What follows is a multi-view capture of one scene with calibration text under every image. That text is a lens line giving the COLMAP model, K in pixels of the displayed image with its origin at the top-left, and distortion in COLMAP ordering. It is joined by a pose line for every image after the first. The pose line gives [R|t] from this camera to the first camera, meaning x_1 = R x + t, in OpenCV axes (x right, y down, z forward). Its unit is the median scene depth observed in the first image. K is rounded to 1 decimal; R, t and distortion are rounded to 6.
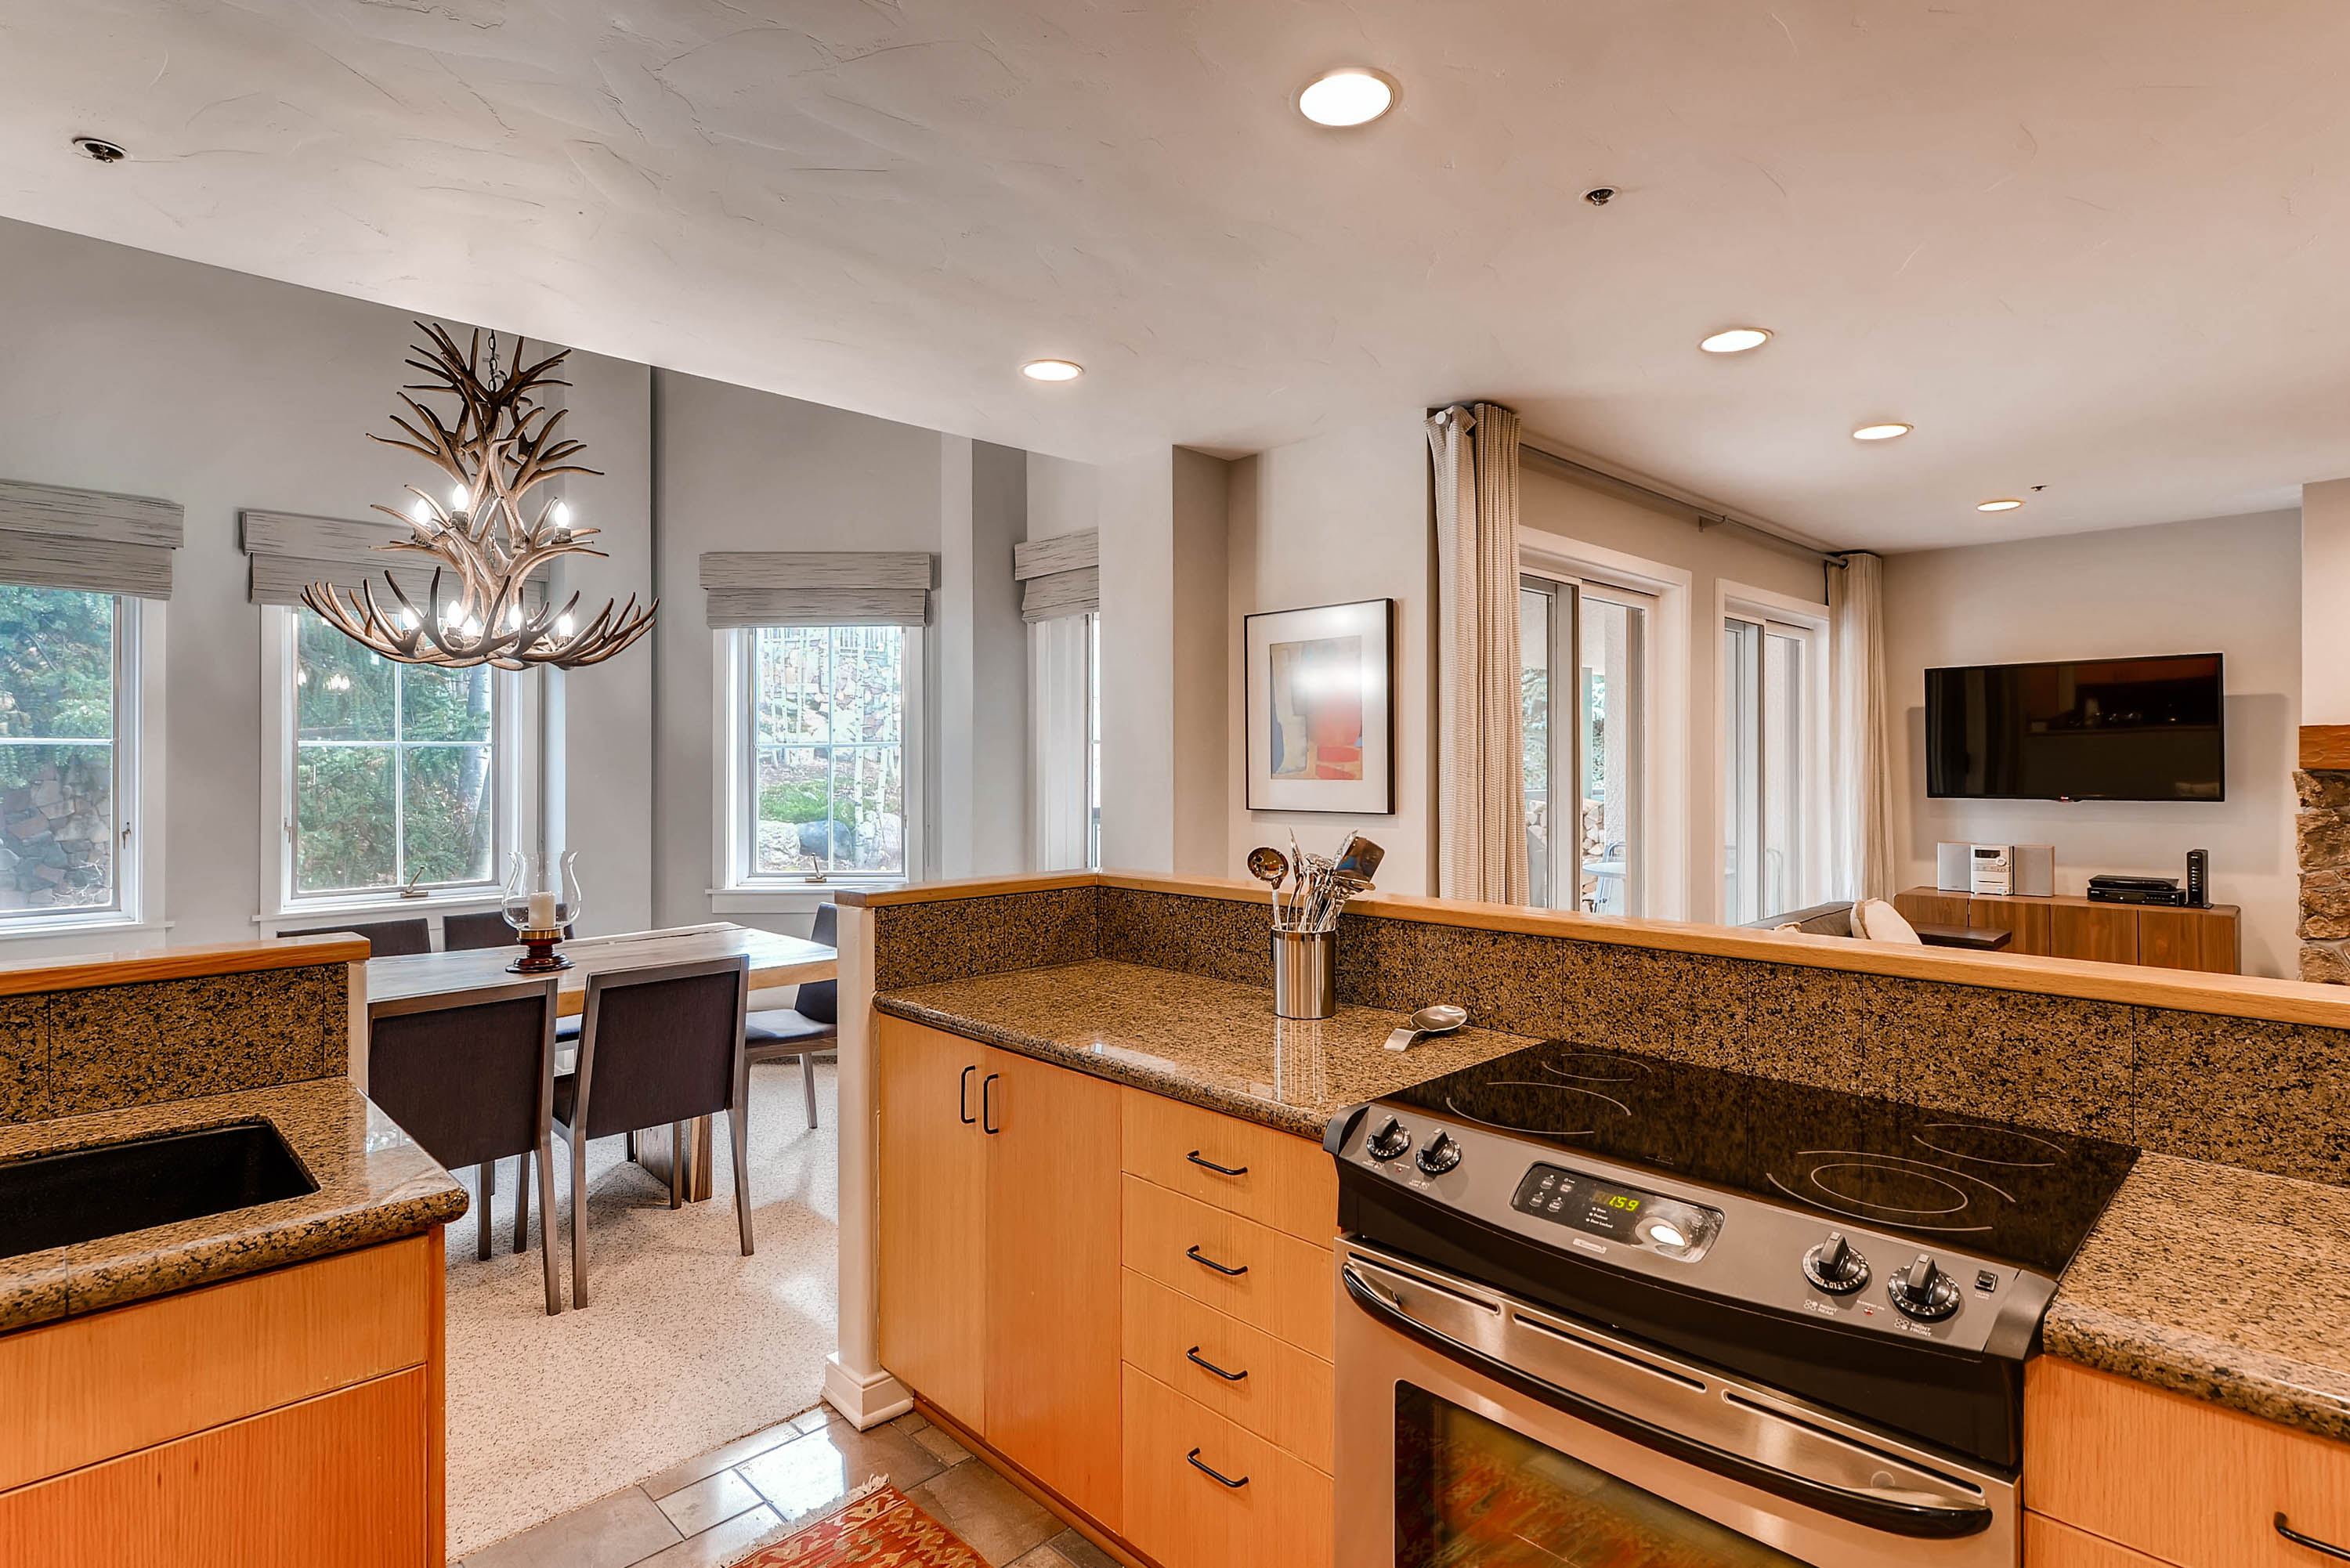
lens RADIAL K [[1181.1, 0, 1195.3], [0, 1181.1, 767.2], [0, 0, 1]] dist [0.005082, -0.001498]
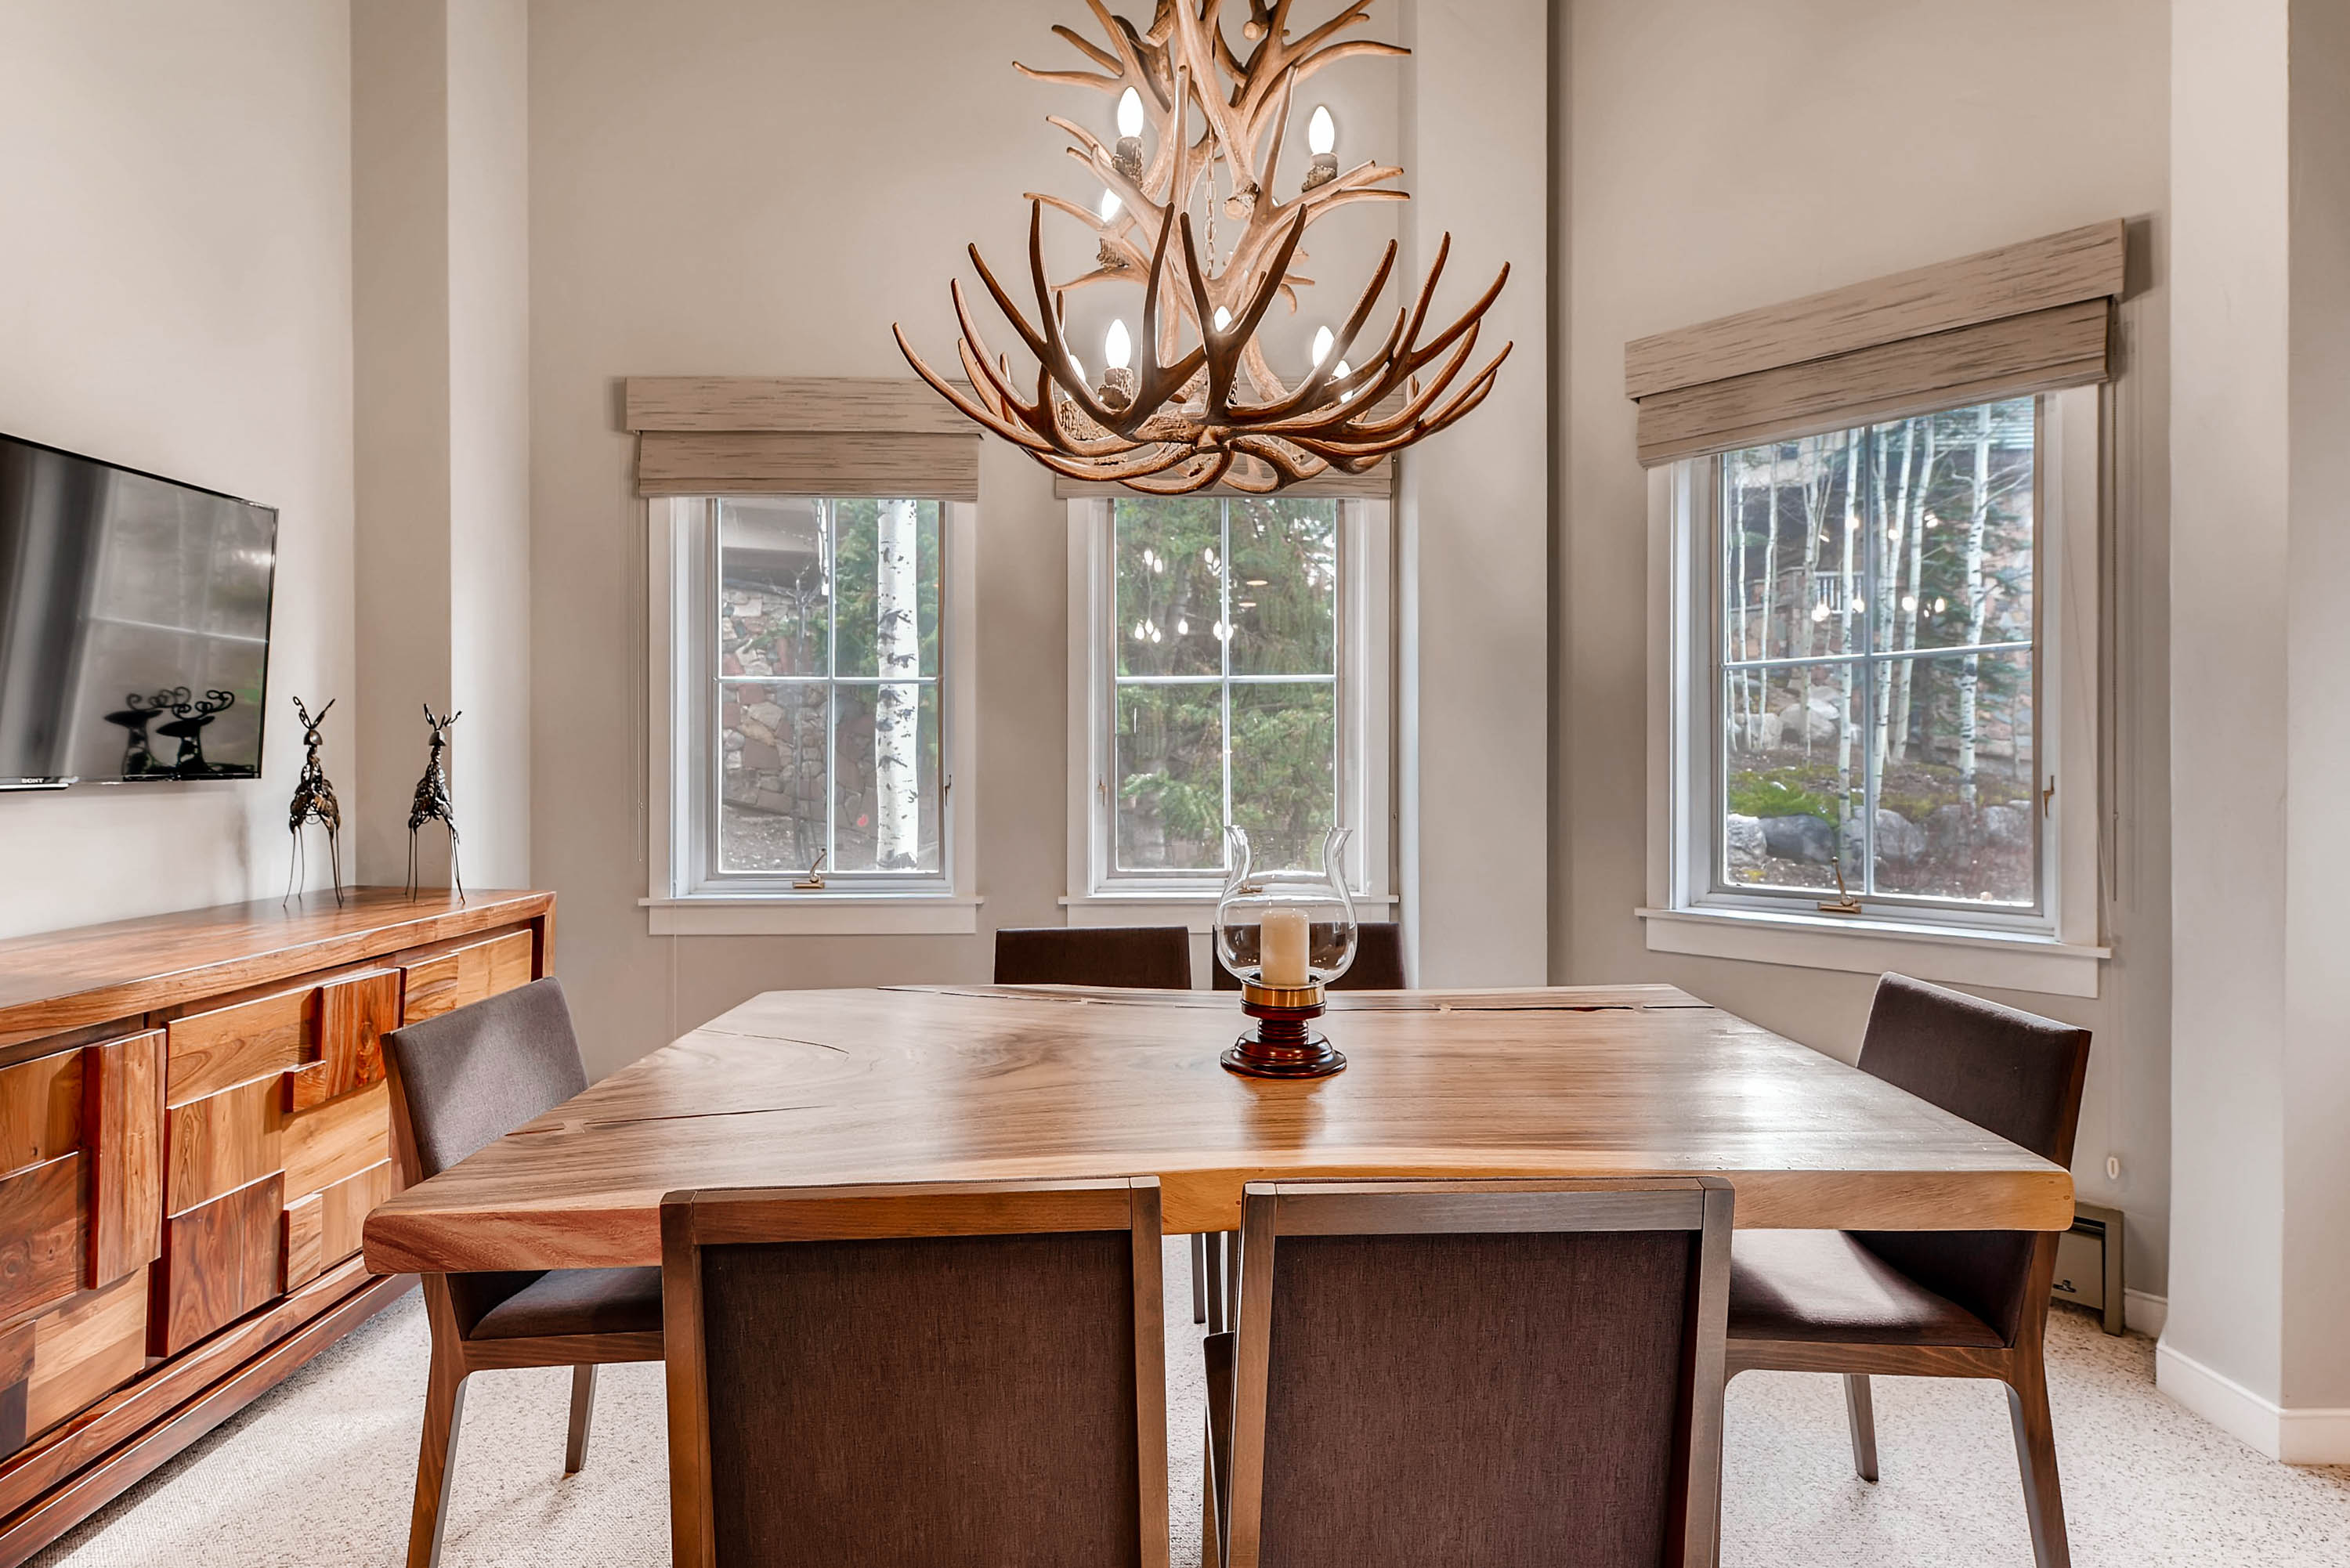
lens RADIAL K [[1181.1, 0, 1160.6], [0, 1181.1, 763.2], [0, 0, 1]] dist [0.005082, -0.001498]
pose [[0.703601, -0.000217, -0.710596, -0.188895], [0.000856, 0.999999, 0.000542, 0.035083], [0.710595, -0.000989, 0.703600, 0.484920]]
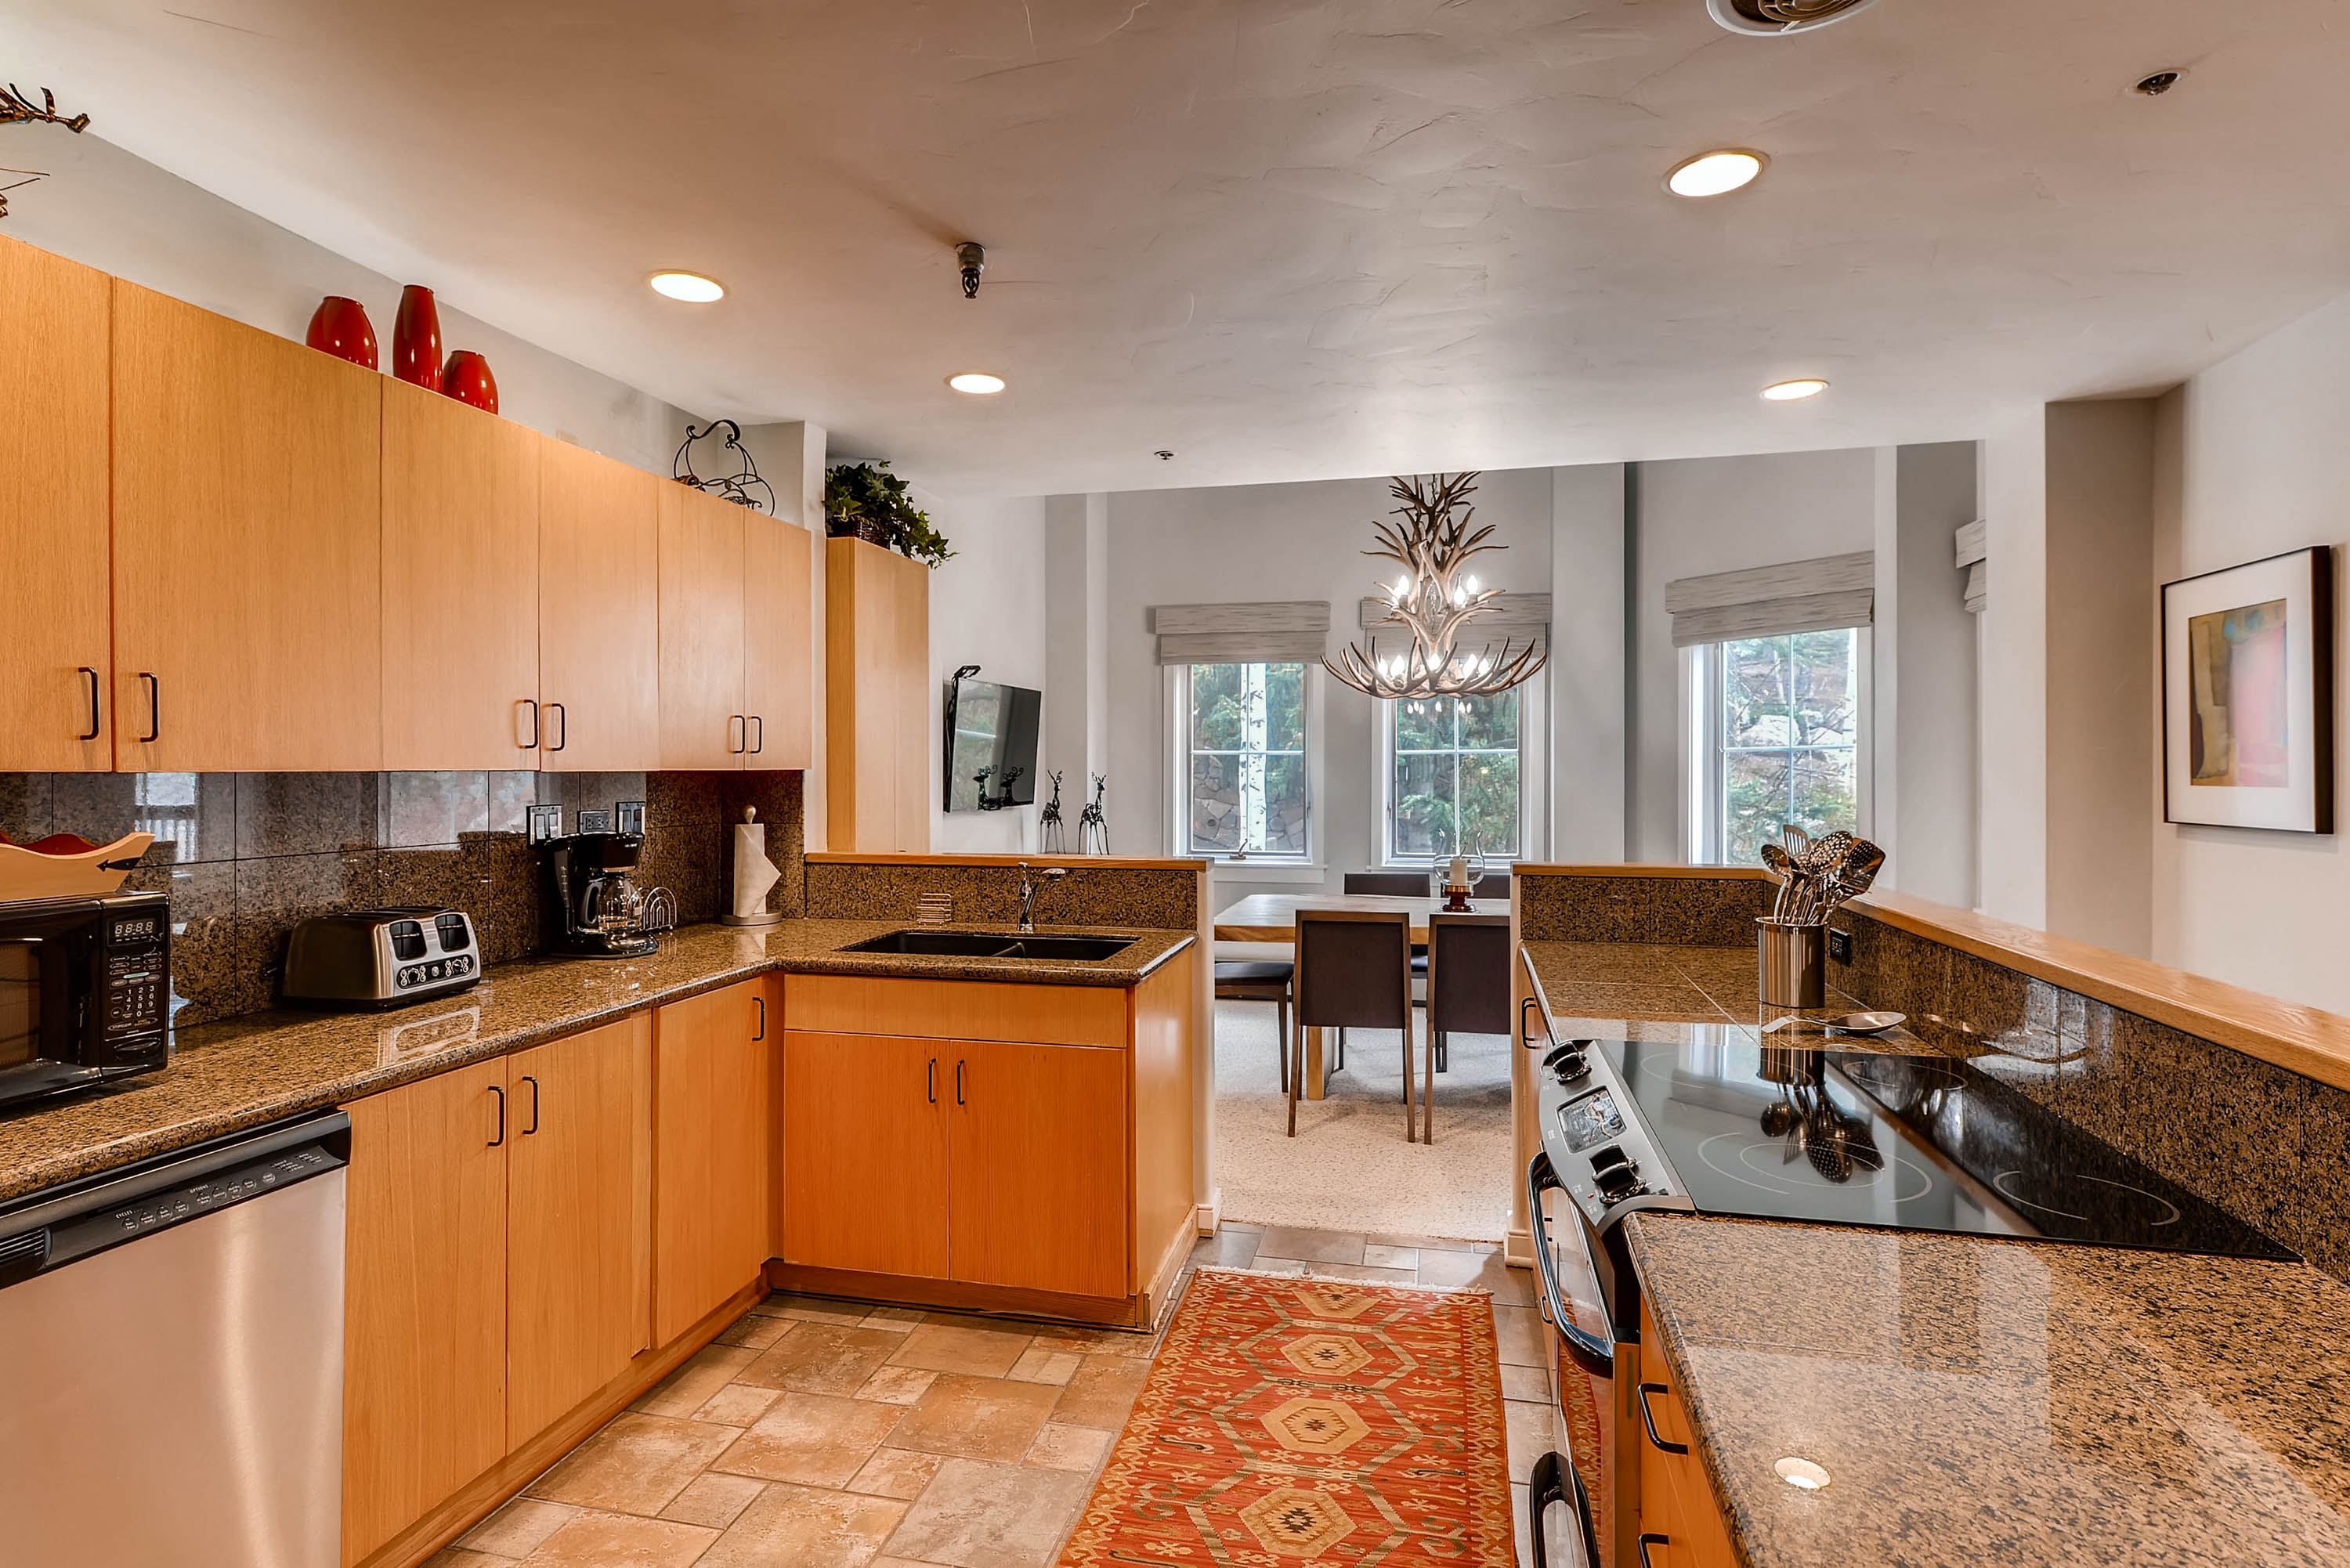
lens RADIAL K [[1181.1, 0, 1173.3], [0, 1181.1, 772.9], [0, 0, 1]] dist [0.005082, -0.001498]
pose [[0.529789, 0.004839, -0.848116, 0.349071], [-0.002710, 0.999988, 0.004013, 0.000208], [0.848125, 0.000172, 0.529796, -0.014246]]
